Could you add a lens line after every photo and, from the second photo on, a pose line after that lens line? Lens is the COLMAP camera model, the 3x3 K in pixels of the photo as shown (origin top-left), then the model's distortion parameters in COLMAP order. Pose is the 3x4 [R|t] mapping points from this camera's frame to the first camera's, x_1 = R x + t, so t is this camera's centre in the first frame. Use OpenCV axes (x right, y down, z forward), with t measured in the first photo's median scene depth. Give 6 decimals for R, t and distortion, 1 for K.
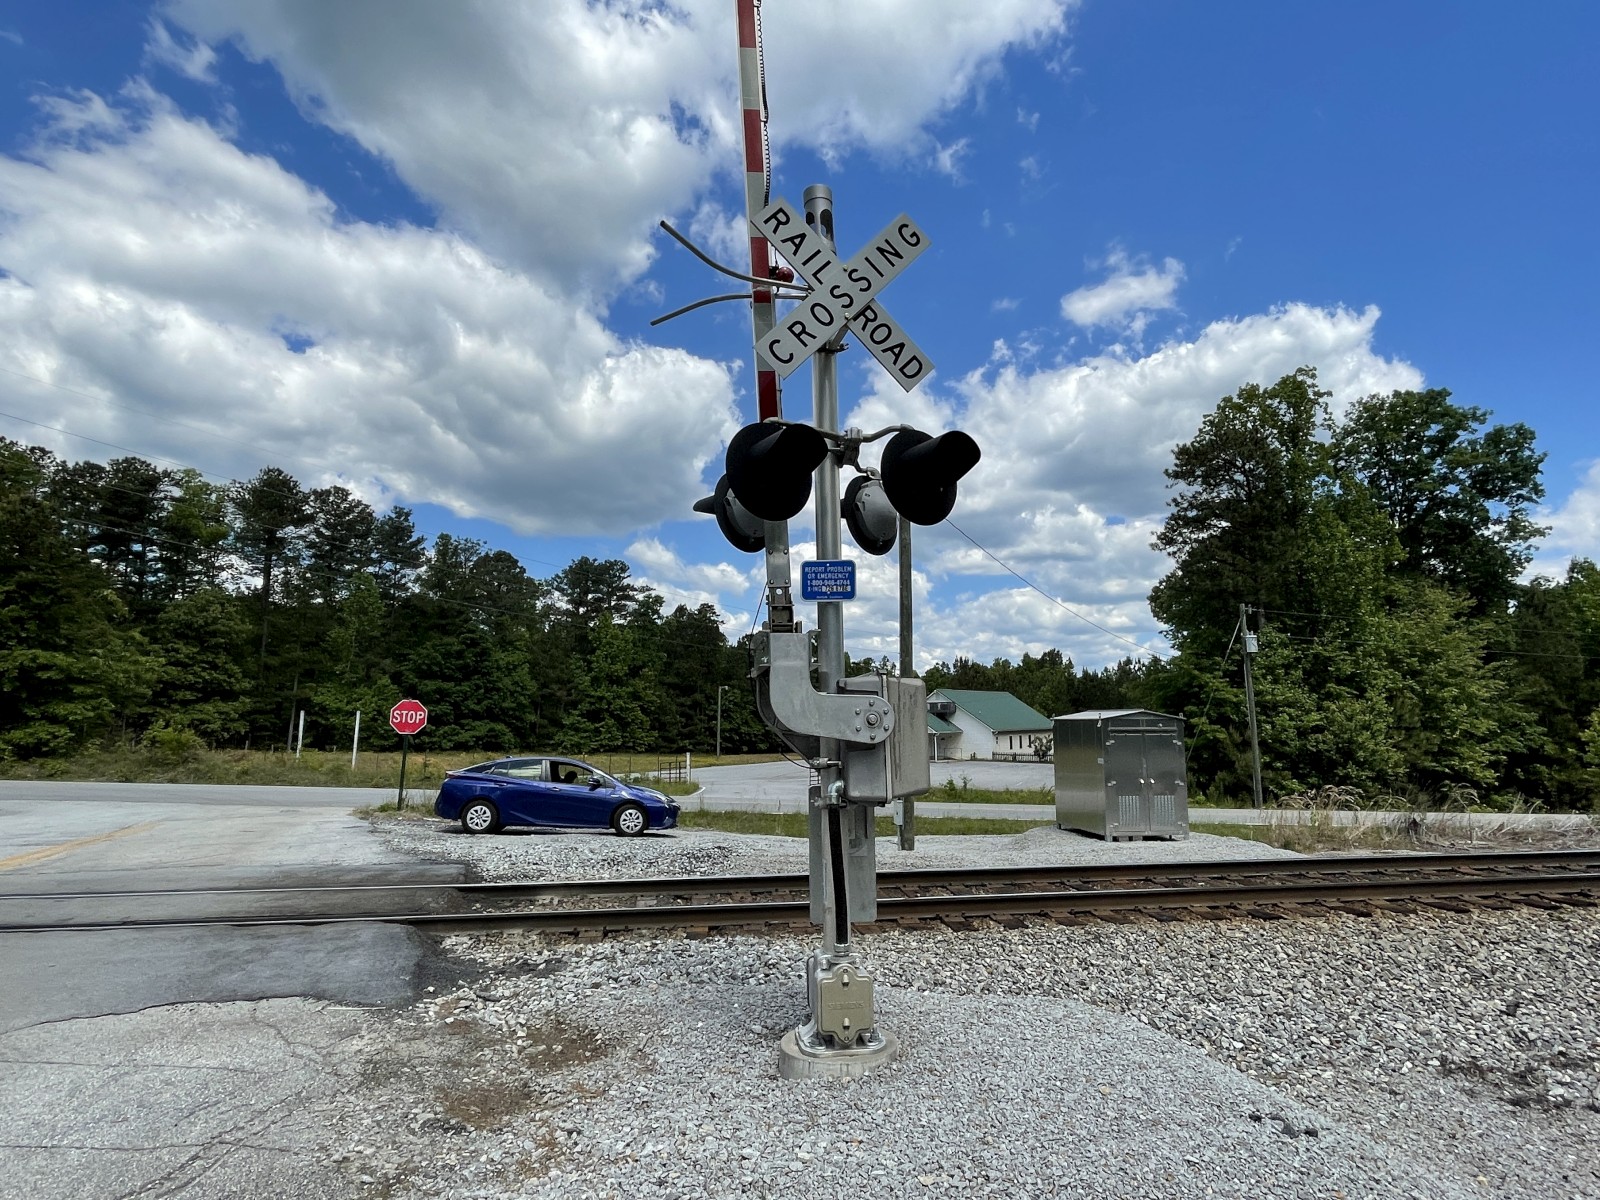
lens RADIAL K [[872.4, 0, 807.2], [0, 872.4, 600.9], [0, 0, 1]] dist [0.004912, -0.001866]
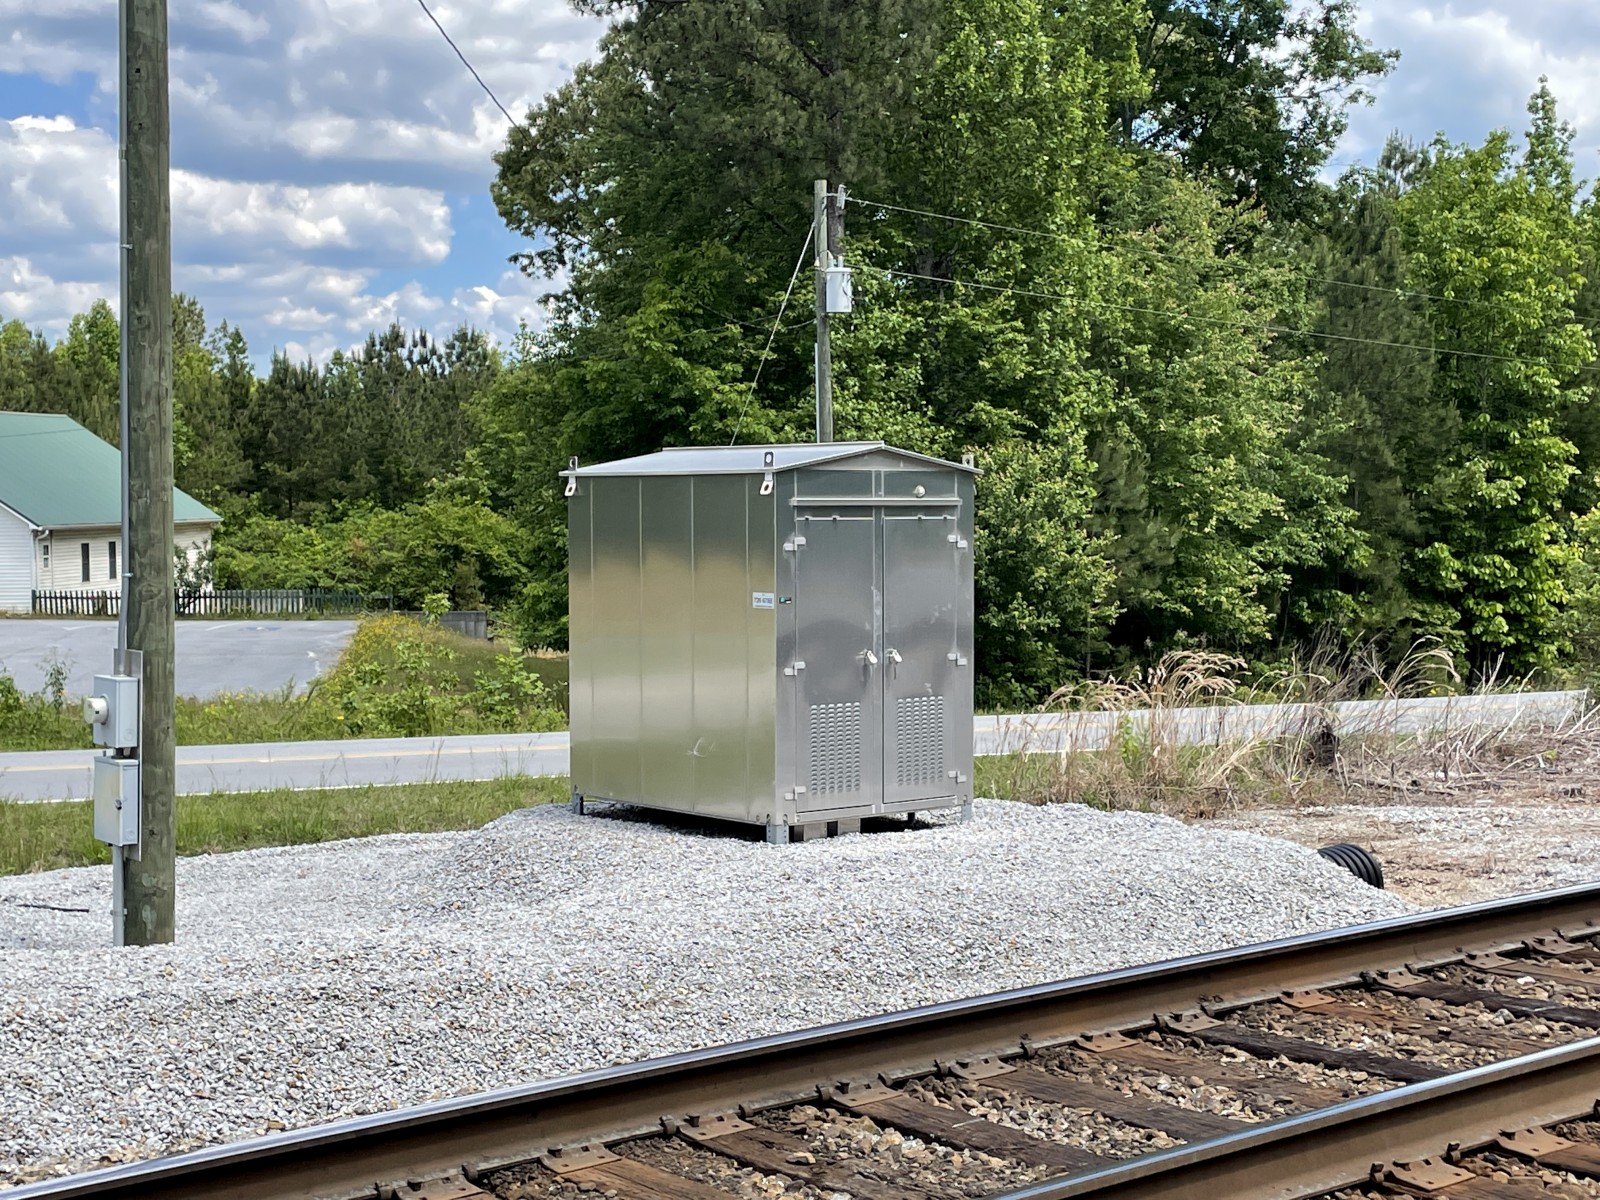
lens RADIAL K [[2401.1, 0, 800.0], [0, 2401.1, 600.0], [0, 0, 1]] dist [0.074722, -0.013190]
pose [[0.847041, -0.022291, 0.531060, -0.052359], [-0.070702, 0.985517, 0.154137, 0.020867], [-0.526804, -0.168108, 0.833197, 0.115927]]
